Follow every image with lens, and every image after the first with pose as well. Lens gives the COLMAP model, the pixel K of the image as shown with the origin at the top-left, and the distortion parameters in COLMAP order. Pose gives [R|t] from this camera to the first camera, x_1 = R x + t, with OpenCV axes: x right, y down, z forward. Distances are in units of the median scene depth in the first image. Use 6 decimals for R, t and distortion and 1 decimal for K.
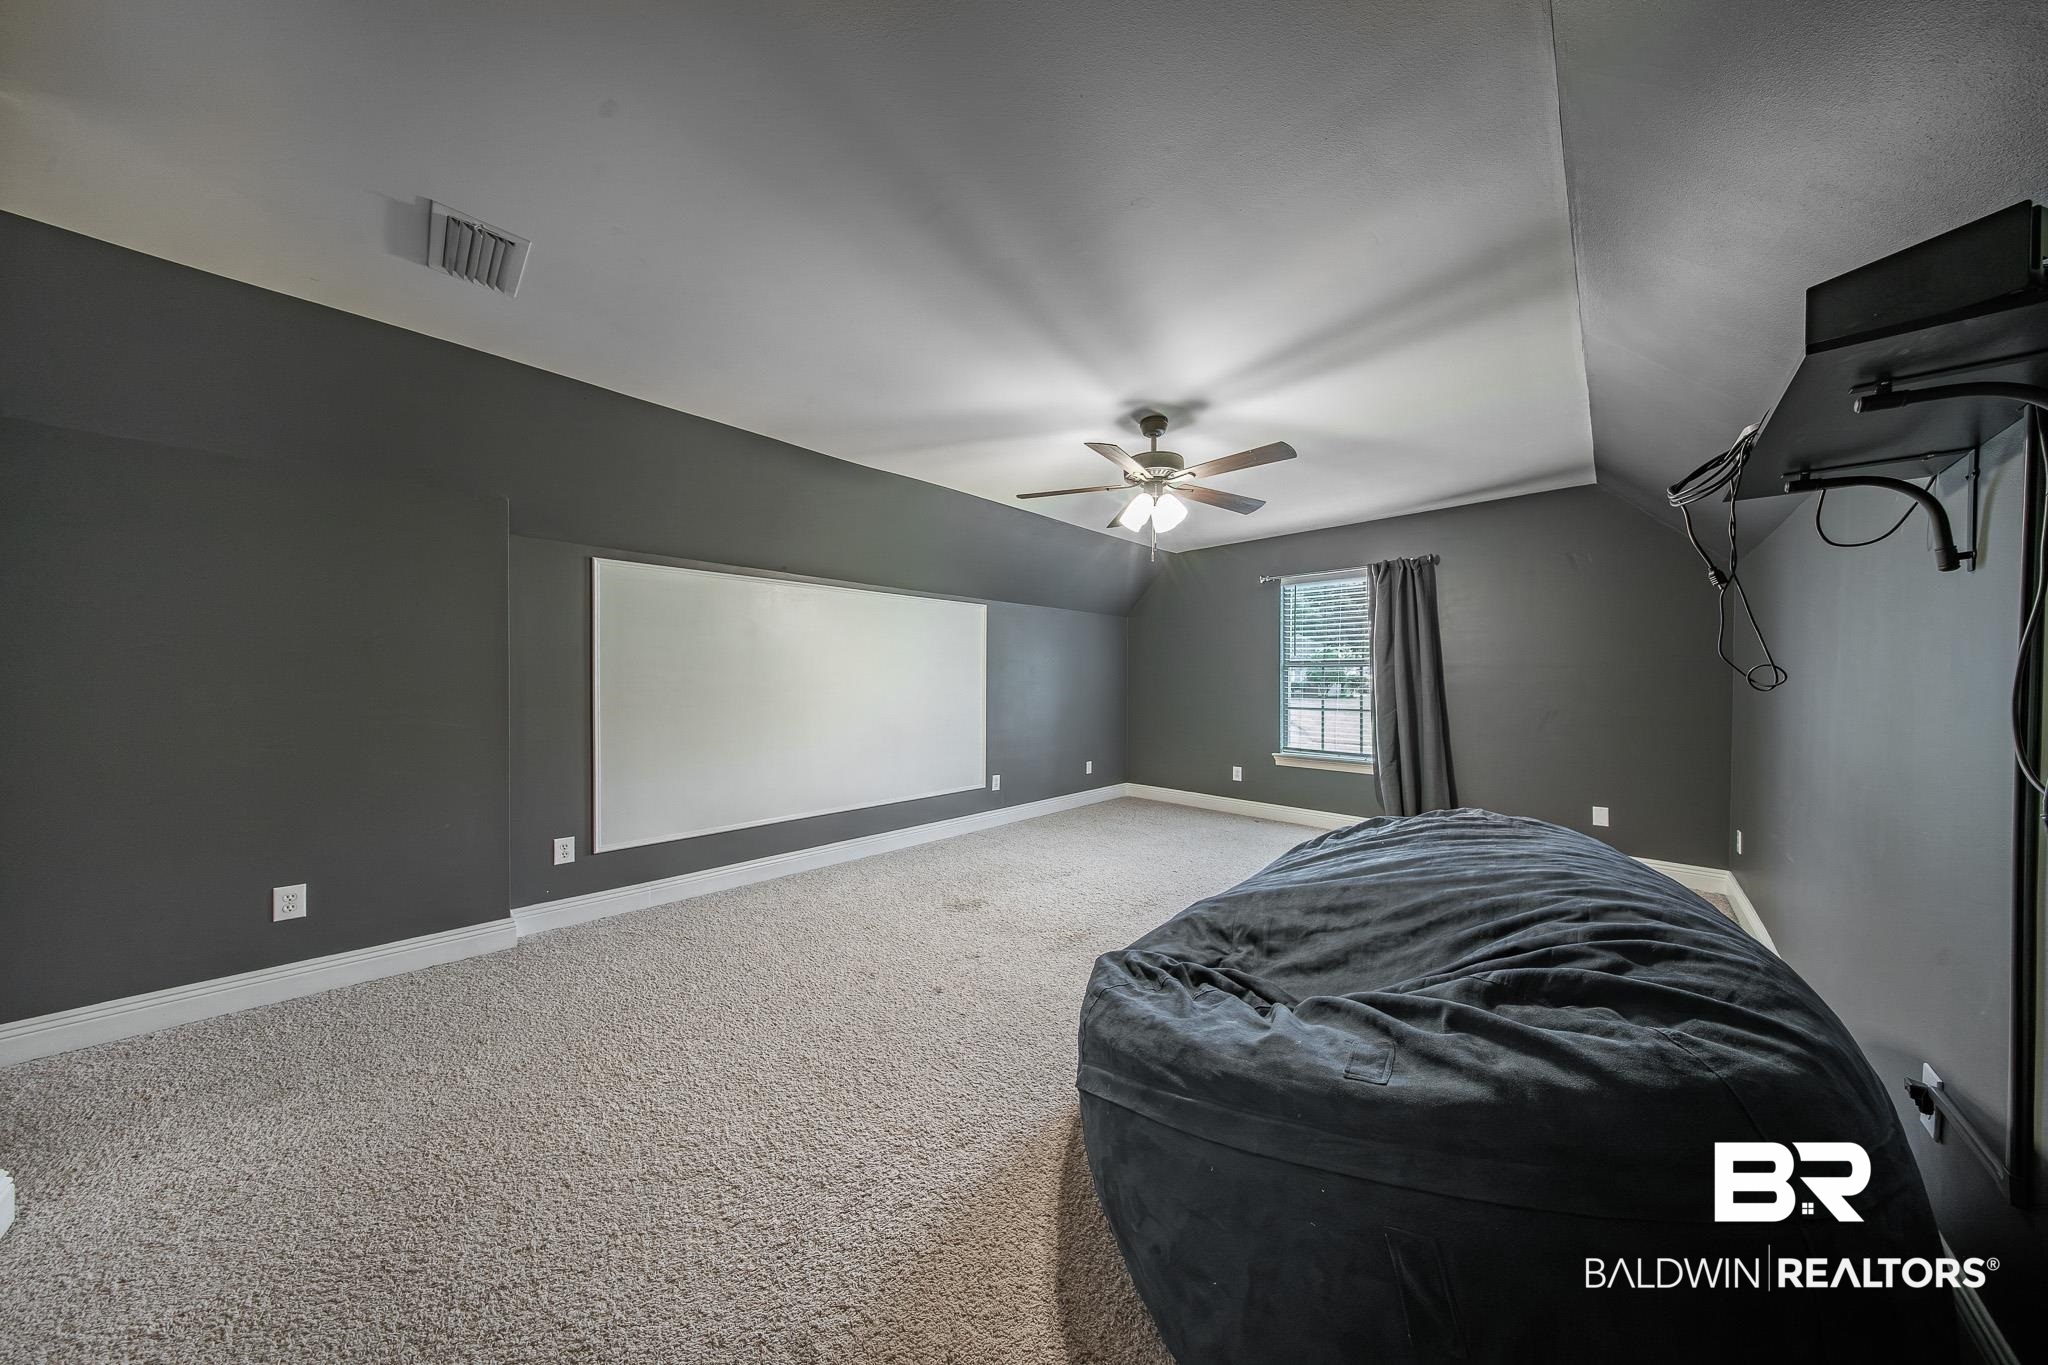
lens RADIAL K [[607.6, 0, 1031.7], [0, 607.6, 685.8], [0, 0, 1]] dist [-0.001234, -0.000082]
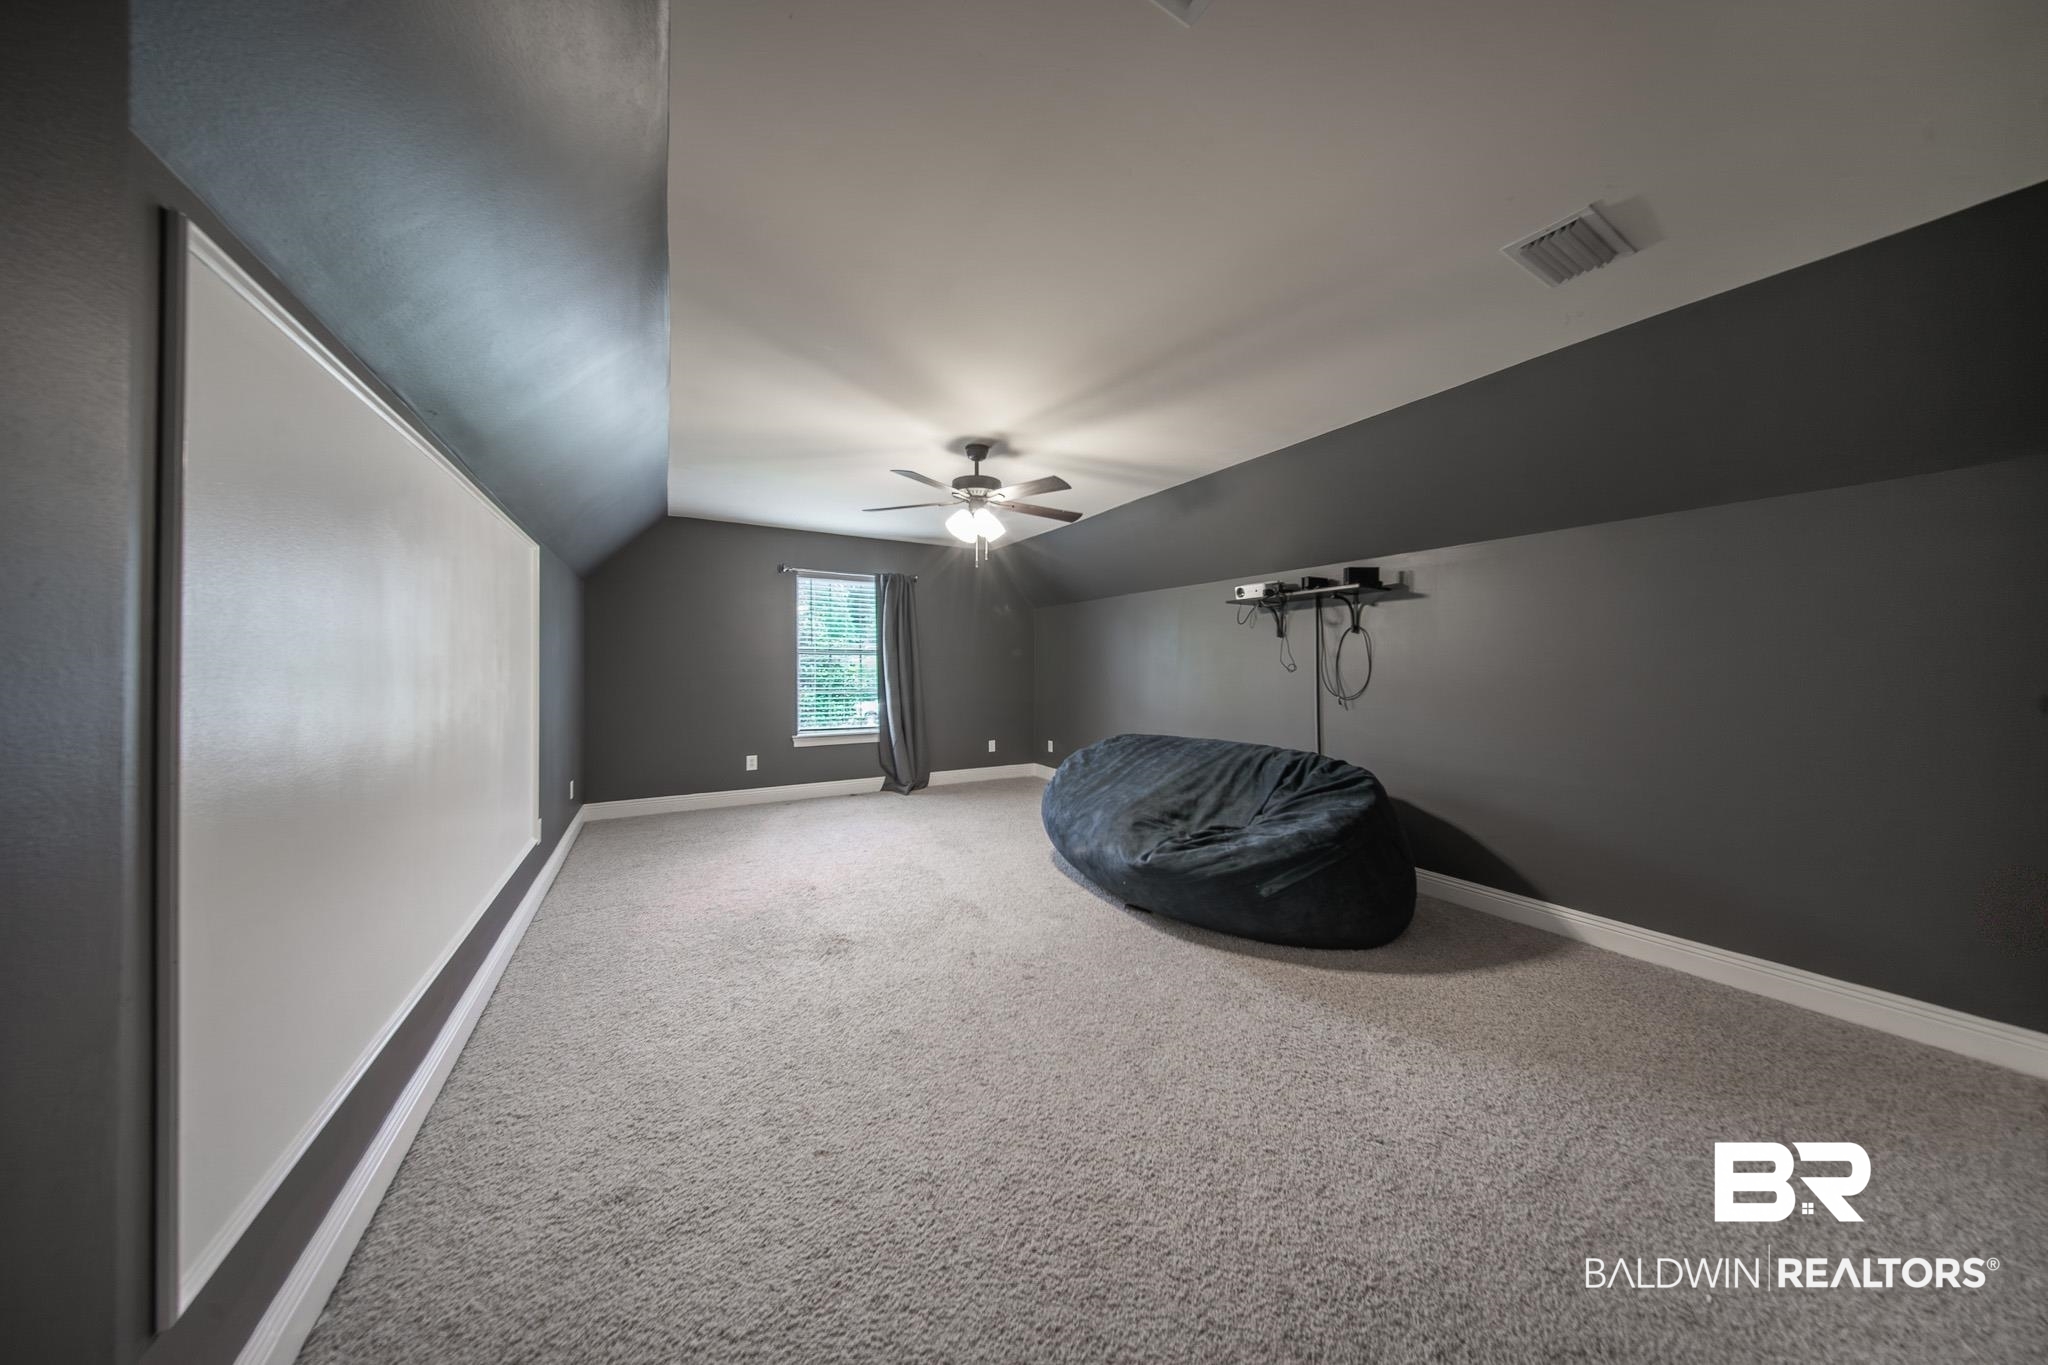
lens RADIAL K [[607.6, 0, 1029.1], [0, 607.6, 667.1], [0, 0, 1]] dist [-0.001234, -0.000082]
pose [[0.269965, -0.003240, 0.962865, -0.824967], [0.008774, 0.999961, 0.000905, -0.010078], [-0.962830, 0.008204, 0.269983, 0.534557]]
